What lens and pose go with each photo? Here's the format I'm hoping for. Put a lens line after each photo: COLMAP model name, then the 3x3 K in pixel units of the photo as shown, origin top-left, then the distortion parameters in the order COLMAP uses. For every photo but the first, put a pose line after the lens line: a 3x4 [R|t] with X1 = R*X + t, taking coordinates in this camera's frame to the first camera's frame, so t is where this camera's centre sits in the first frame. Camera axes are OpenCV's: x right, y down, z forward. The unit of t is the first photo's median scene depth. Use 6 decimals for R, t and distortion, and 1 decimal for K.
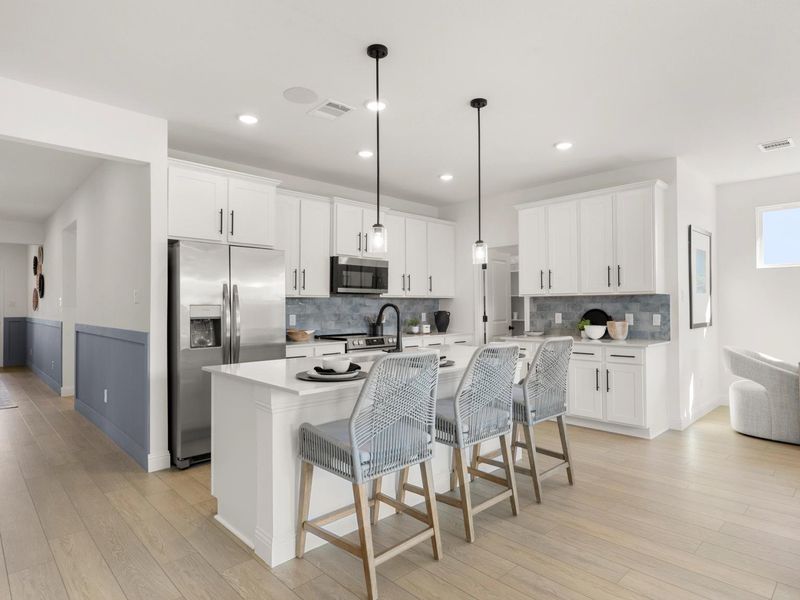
lens RADIAL K [[467.4, 0, 394.4], [0, 467.4, 304.1], [0, 0, 1]] dist [0.010995, 0.003825]
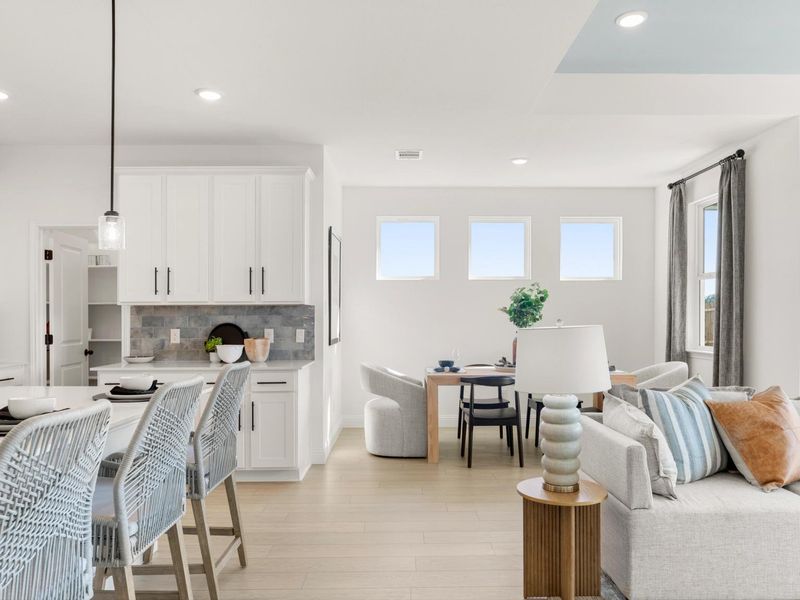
lens RADIAL K [[604.6, 0, 407.3], [0, 604.6, 318.3], [0, 0, 1]] dist [0.022191, -0.003916]
pose [[0.688093, 0.001095, 0.725622, -0.091444], [-0.003884, 0.999990, 0.002174, -0.000862], [-0.725612, -0.004314, 0.688090, 0.123786]]
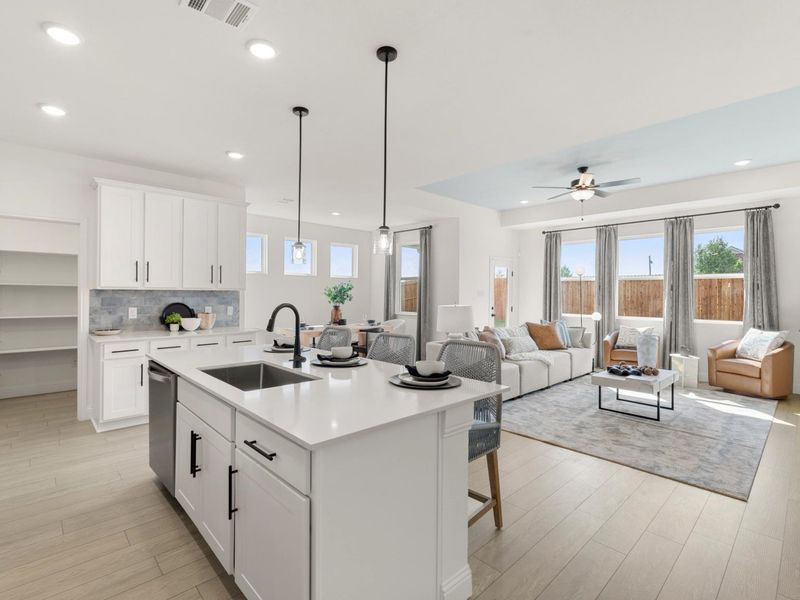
lens RADIAL K [[392.8, 0, 401.7], [0, 392.8, 296.2], [0, 0, 1]] dist [-0.000192, 0.000879]
pose [[0.016668, 0.001373, 0.999860, -0.496680], [-0.010655, 0.999943, -0.001195, -0.009815], [-0.999804, -0.010634, 0.016682, 0.527219]]
